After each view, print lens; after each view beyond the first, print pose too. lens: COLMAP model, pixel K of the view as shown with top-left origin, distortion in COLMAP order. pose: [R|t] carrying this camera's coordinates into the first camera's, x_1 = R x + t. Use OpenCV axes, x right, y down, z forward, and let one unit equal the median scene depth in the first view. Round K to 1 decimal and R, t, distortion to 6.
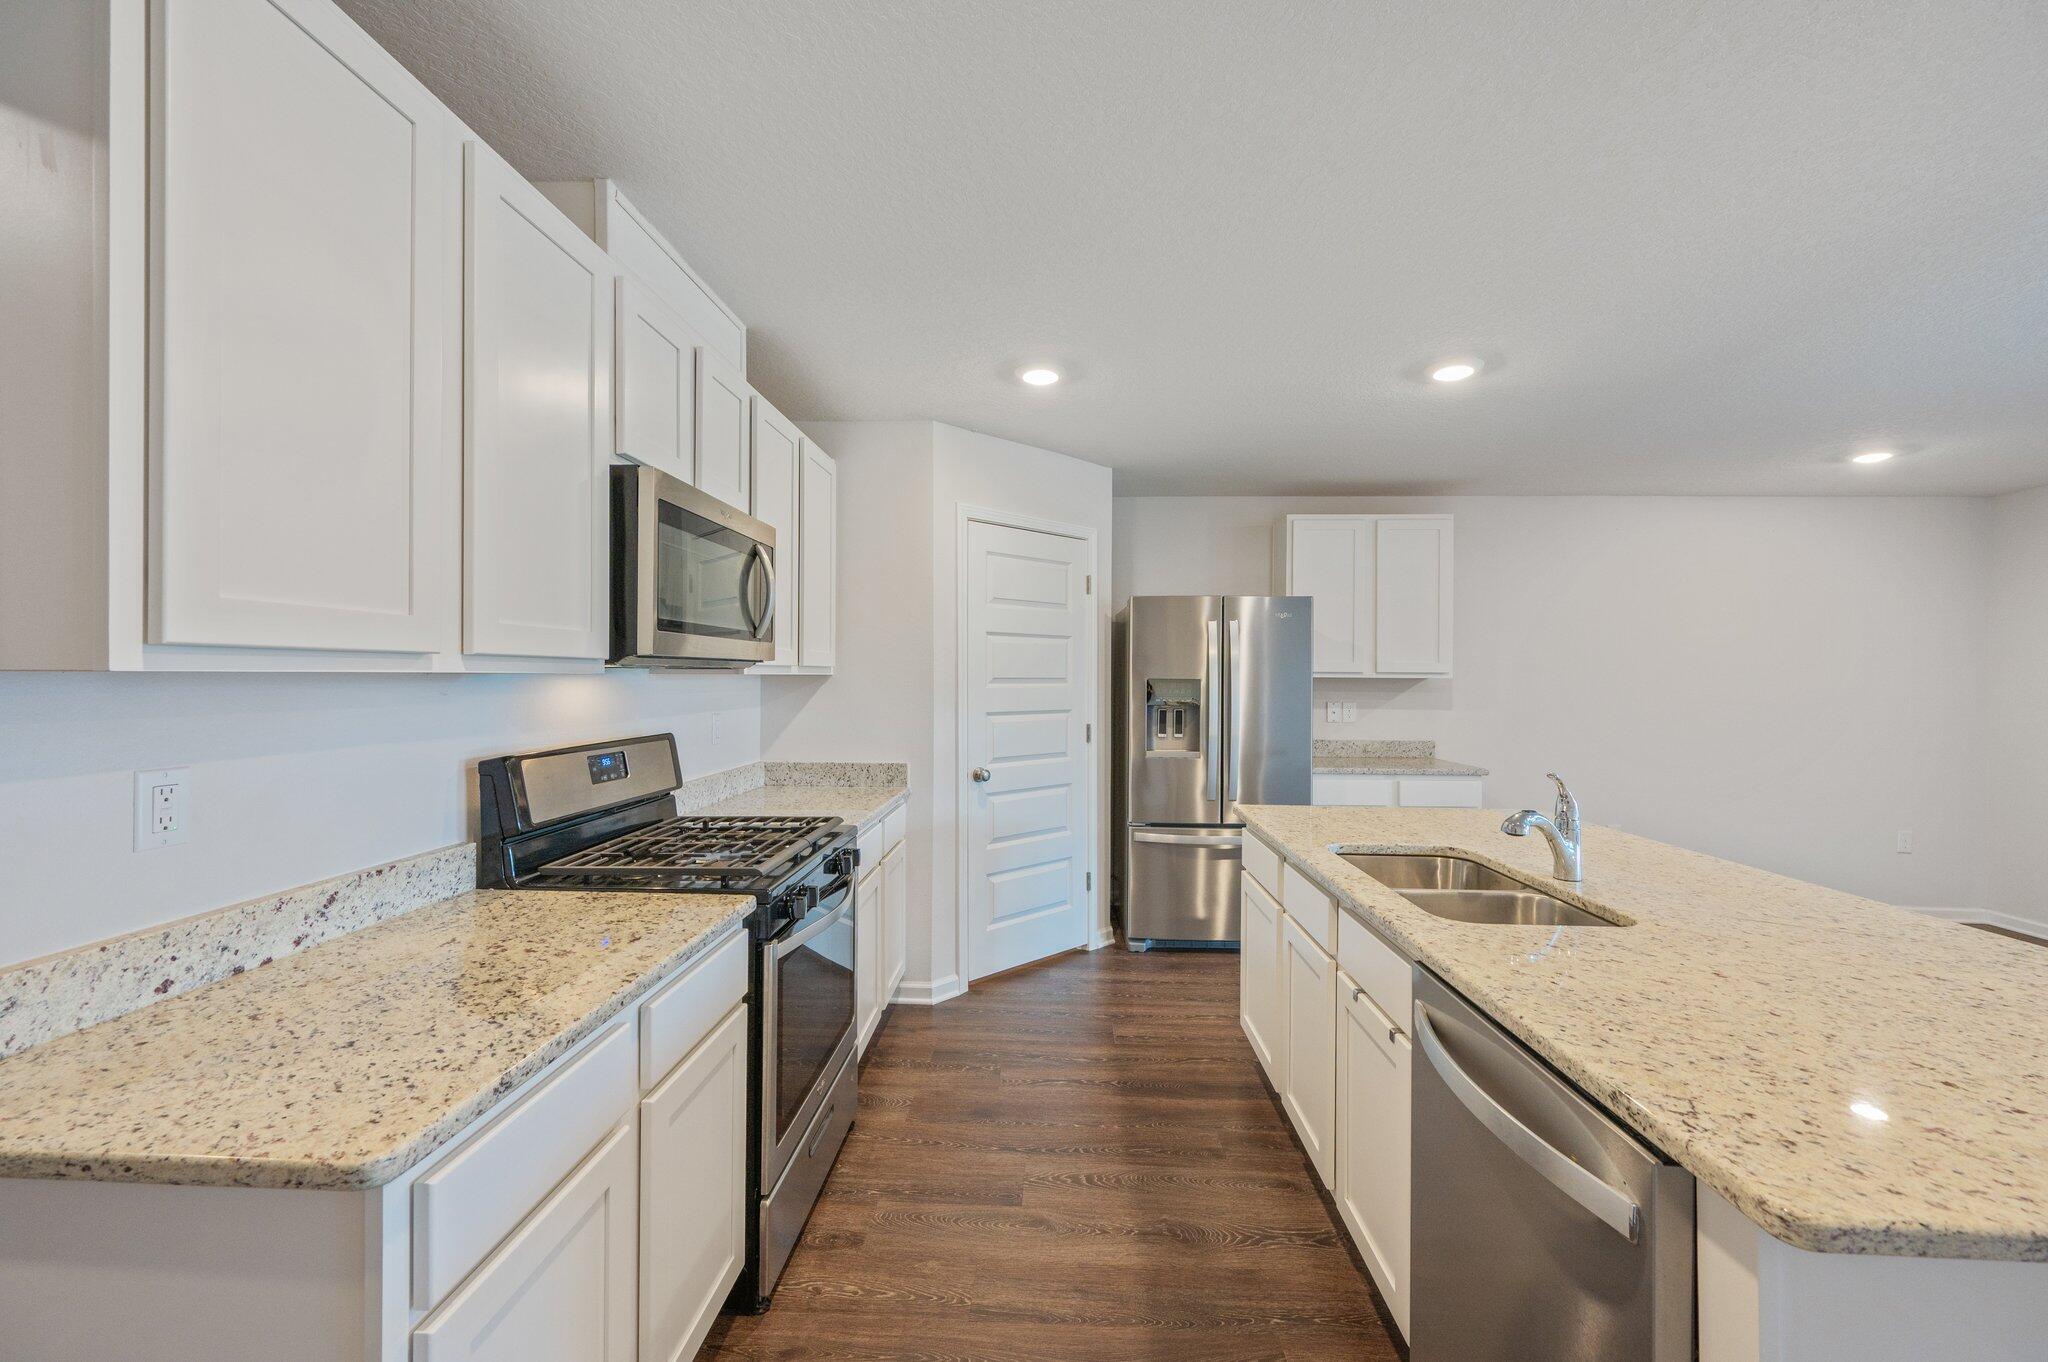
lens RADIAL K [[814.2, 0, 1033.1], [0, 814.2, 675.2], [0, 0, 1]] dist [0.002159, 0.000316]
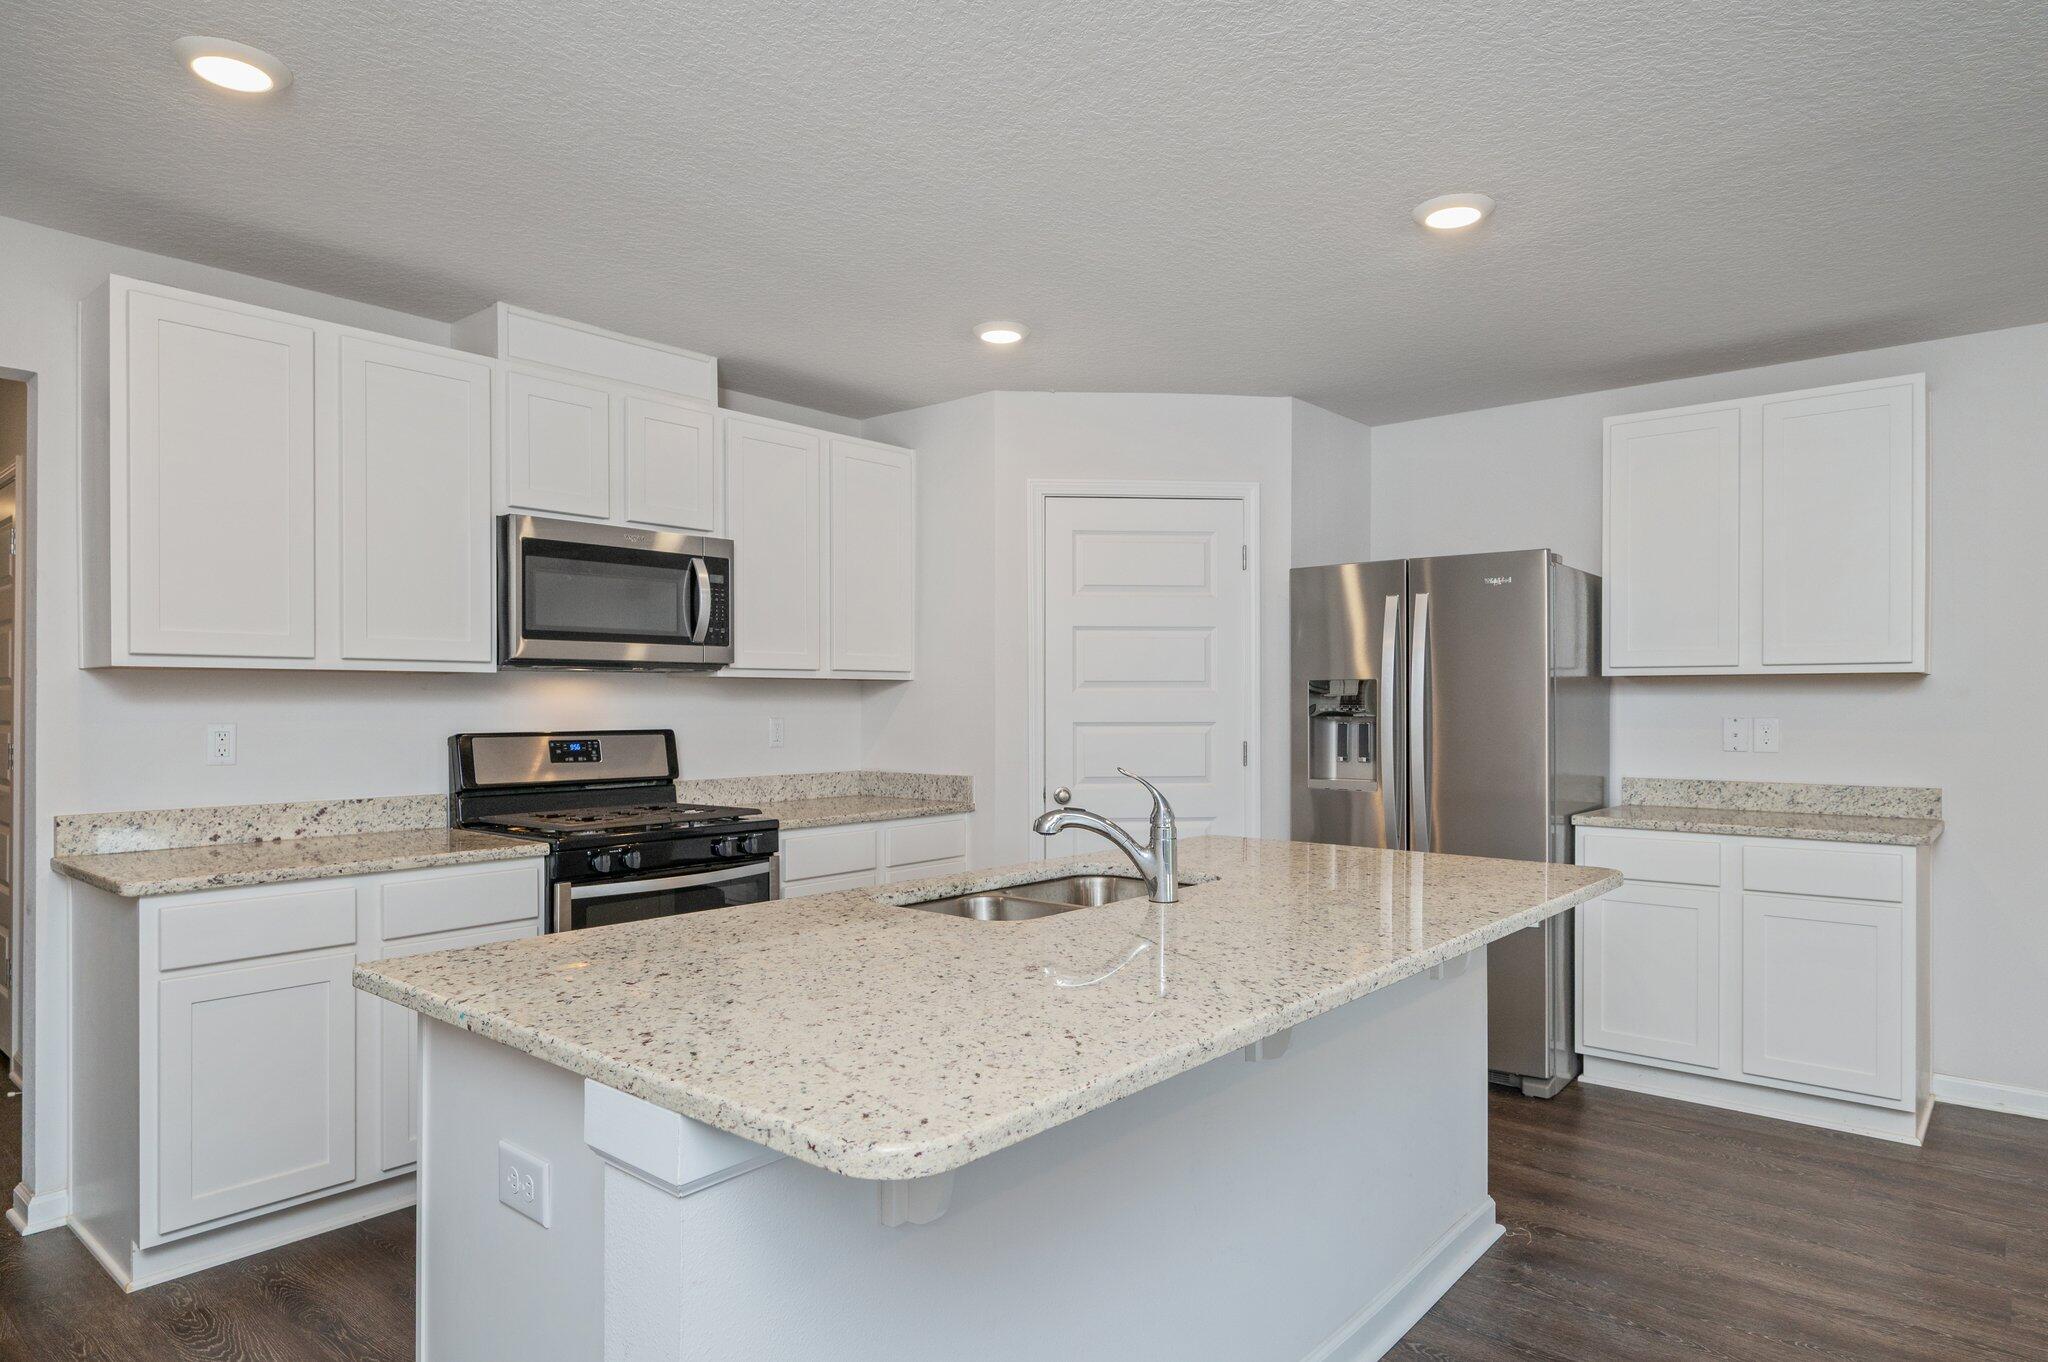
lens RADIAL K [[1196.9, 0, 1020.5], [0, 1196.9, 696.2], [0, 0, 1]] dist [-0.003241, 0.000415]
pose [[0.786084, -0.008302, -0.618064, 1.127338], [0.006204, 0.999965, -0.005542, 0.043363], [0.618088, 0.000521, 0.786109, -0.010153]]
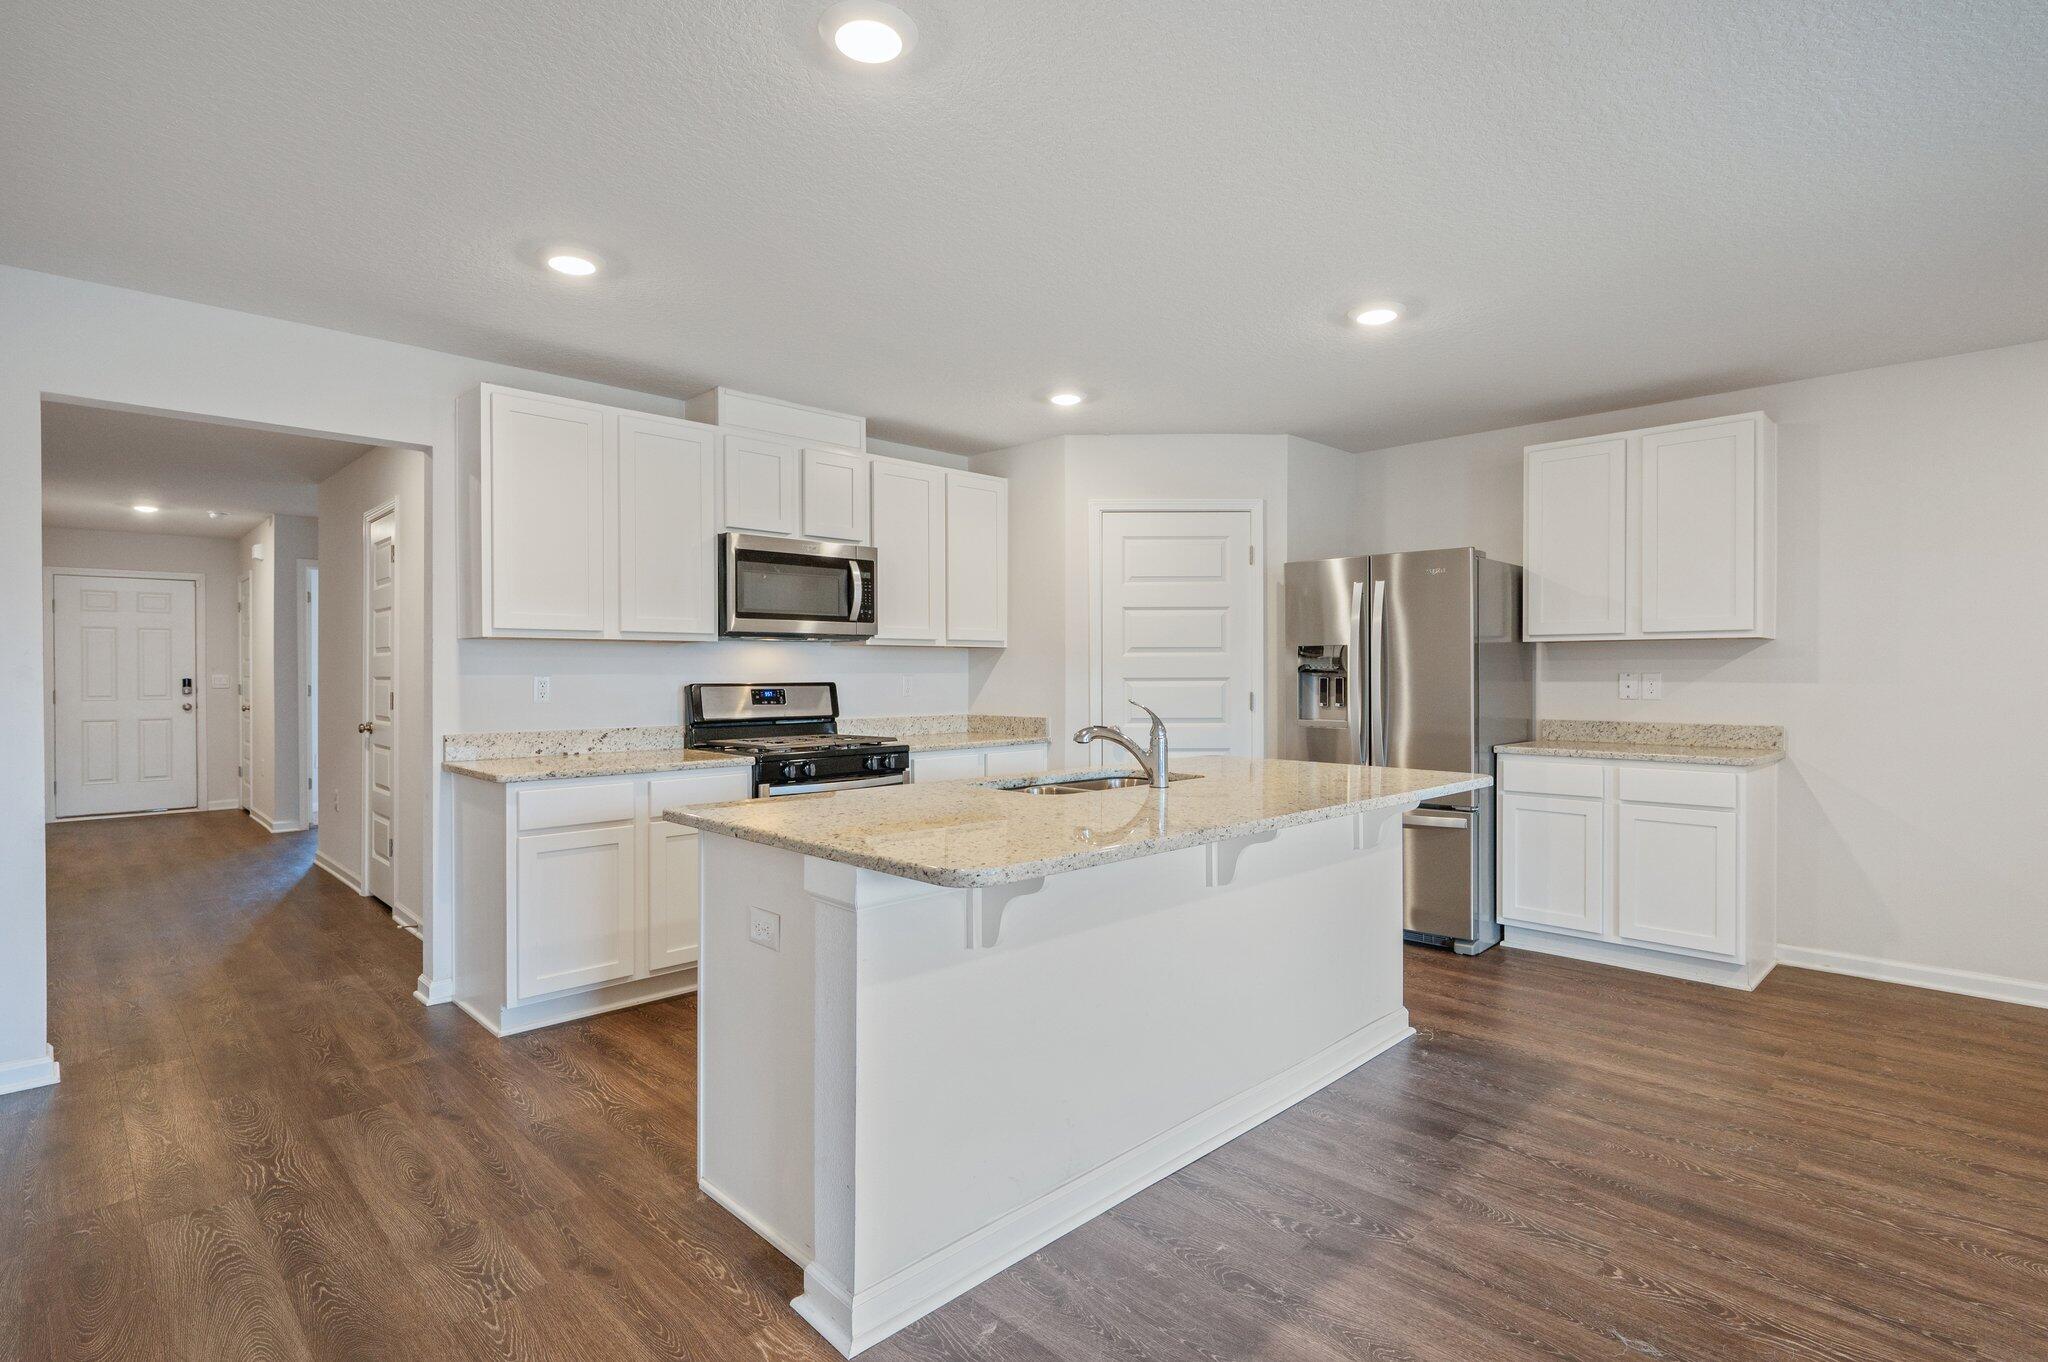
lens RADIAL K [[994.0, 0, 1022.6], [0, 994.0, 669.4], [0, 0, 1]] dist [-0.002706, -0.000813]
pose [[0.729769, -0.007520, -0.683652, 1.348037], [0.007370, 0.999968, -0.003132, 0.063704], [0.683654, -0.002753, 0.729801, -0.195772]]
